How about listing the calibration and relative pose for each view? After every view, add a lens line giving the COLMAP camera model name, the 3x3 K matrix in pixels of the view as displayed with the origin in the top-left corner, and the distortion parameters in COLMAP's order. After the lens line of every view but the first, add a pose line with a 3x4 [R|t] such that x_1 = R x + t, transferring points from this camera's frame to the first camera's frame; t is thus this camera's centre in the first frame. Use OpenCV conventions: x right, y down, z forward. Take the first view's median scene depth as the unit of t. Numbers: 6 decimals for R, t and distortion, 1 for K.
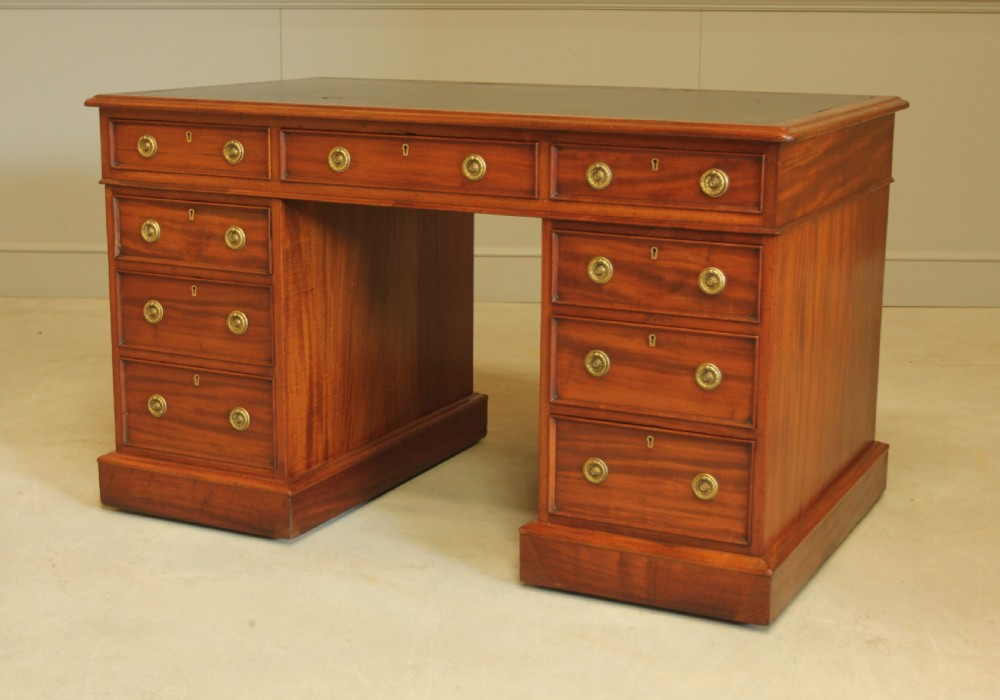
lens RADIAL K [[1611.1, 0, 500.0], [0, 1611.1, 350.0], [0, 0, 1]] dist [-0.031084, -0.029010]
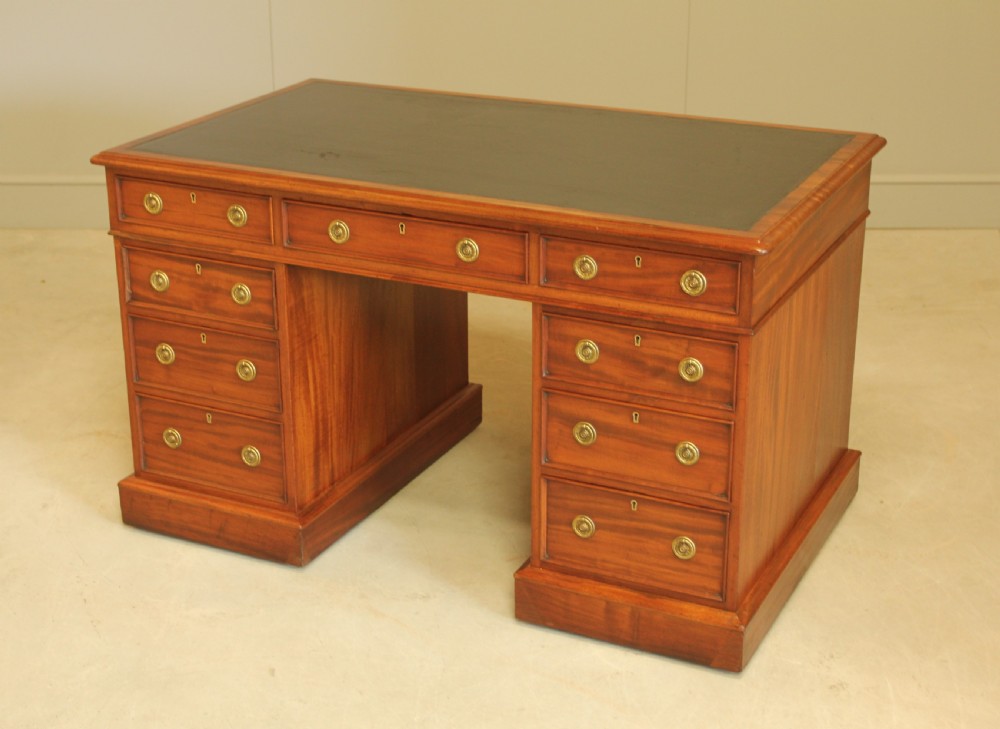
lens RADIAL K [[1650.9, 0, 500.0], [0, 1650.9, 364.5], [0, 0, 1]] dist [-0.022067, -0.086509]
pose [[0.999918, -0.012443, 0.002868, 0.001011], [0.011860, 0.988225, 0.152546, -0.187043], [-0.004733, -0.152500, 0.988292, -0.074516]]
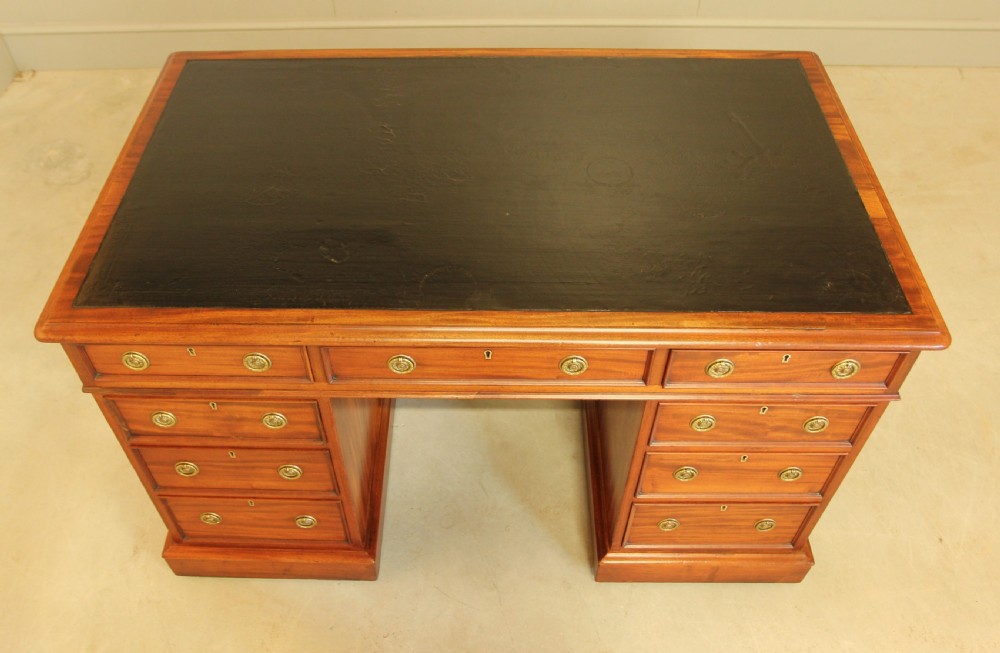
lens RADIAL K [[852.4, 0, 464.6], [0, 852.4, 344.6], [0, 0, 1]] dist [-0.076990, 0.000685]
pose [[0.905504, -0.334085, 0.261629, -0.179131], [0.115194, 0.786938, 0.606184, -0.388479], [-0.408403, -0.518764, 0.751060, 0.611724]]
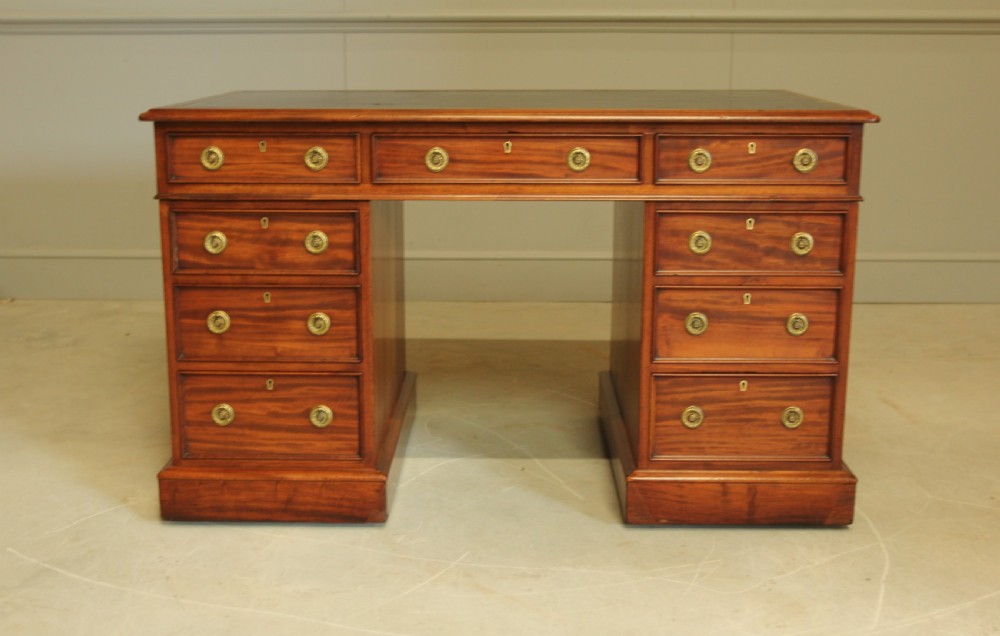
lens RADIAL K [[1345.0, 0, 486.0], [0, 1345.0, 344.1], [0, 0, 1]] dist [-0.057960, 0.049541]
pose [[0.904938, -0.106221, 0.412073, -0.429682], [0.100715, 0.994295, 0.035125, -0.023868], [-0.413453, 0.009715, 0.910474, 0.169634]]
